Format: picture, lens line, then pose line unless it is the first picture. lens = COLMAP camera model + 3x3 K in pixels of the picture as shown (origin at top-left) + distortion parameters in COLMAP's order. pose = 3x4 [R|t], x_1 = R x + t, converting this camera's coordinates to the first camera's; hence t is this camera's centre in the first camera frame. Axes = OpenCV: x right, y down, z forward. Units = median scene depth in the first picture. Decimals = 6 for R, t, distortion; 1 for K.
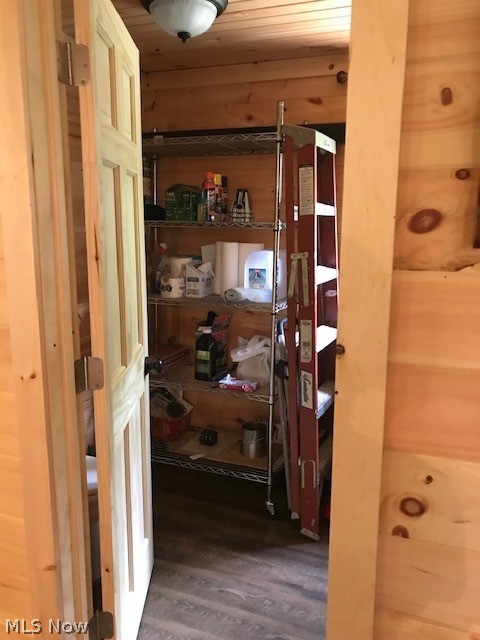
lens RADIAL K [[527.7, 0, 238.6], [0, 527.7, 319.2], [0, 0, 1]] dist [0.027298, -0.037065]
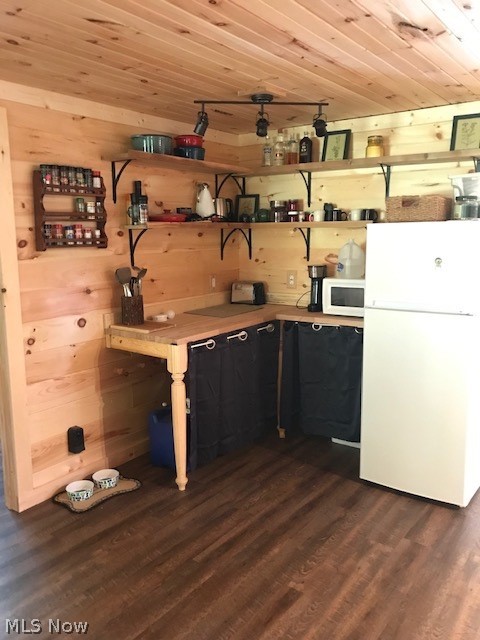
lens RADIAL K [[527.7, 0, 240.3], [0, 527.7, 318.6], [0, 0, 1]] dist [0.027298, -0.037065]
pose [[0.246864, -0.160234, 0.955711, -2.259184], [0.181949, 0.976359, 0.116698, 0.106646], [-0.951815, 0.145082, 0.270183, -0.941843]]
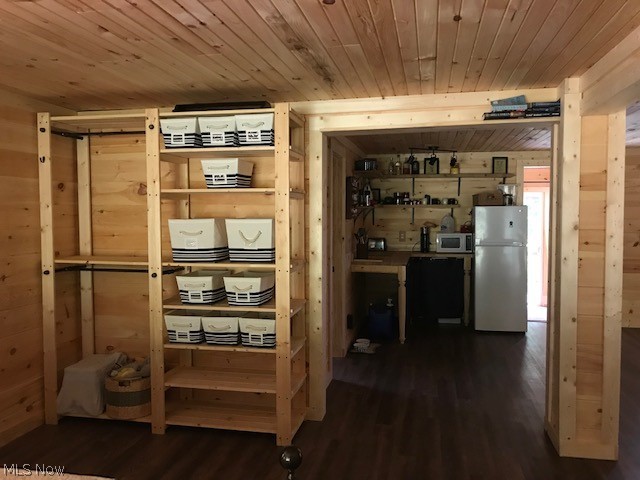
lens RADIAL K [[527.7, 0, 319.0], [0, 527.7, 240.8], [0, 0, 1]] dist [0.027298, -0.037065]
pose [[-0.166920, -0.065966, 0.983761, -4.805027], [0.174517, 0.980029, 0.095327, -0.400837], [-0.970403, 0.187595, -0.152074, 1.629682]]
